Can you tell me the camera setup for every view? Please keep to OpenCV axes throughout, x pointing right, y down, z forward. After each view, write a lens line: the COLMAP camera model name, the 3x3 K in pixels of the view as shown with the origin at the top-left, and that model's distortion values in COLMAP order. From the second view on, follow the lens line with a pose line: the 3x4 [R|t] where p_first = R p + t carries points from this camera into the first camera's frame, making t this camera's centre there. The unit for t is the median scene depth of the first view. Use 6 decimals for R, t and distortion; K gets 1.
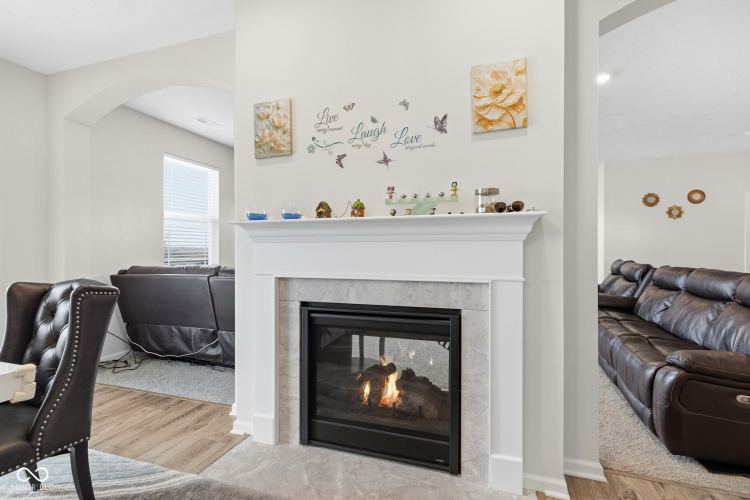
lens RADIAL K [[340.6, 0, 375.5], [0, 340.6, 250.5], [0, 0, 1]] dist [0.001183, 0.001445]
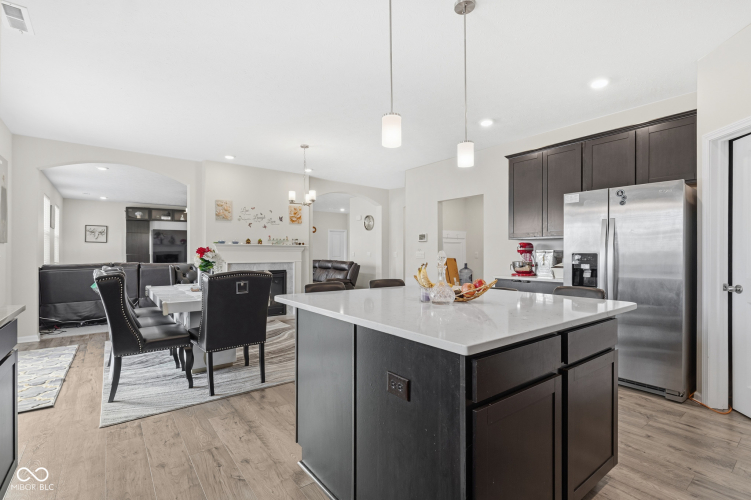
lens RADIAL K [[341.1, 0, 377.7], [0, 341.1, 249.8], [0, 0, 1]] dist [0.001183, 0.001445]
pose [[0.544475, 0.005305, 0.838761, -2.132173], [0.002679, 0.999964, -0.008063, -0.013192], [-0.838773, 0.006637, 0.544441, -1.702024]]
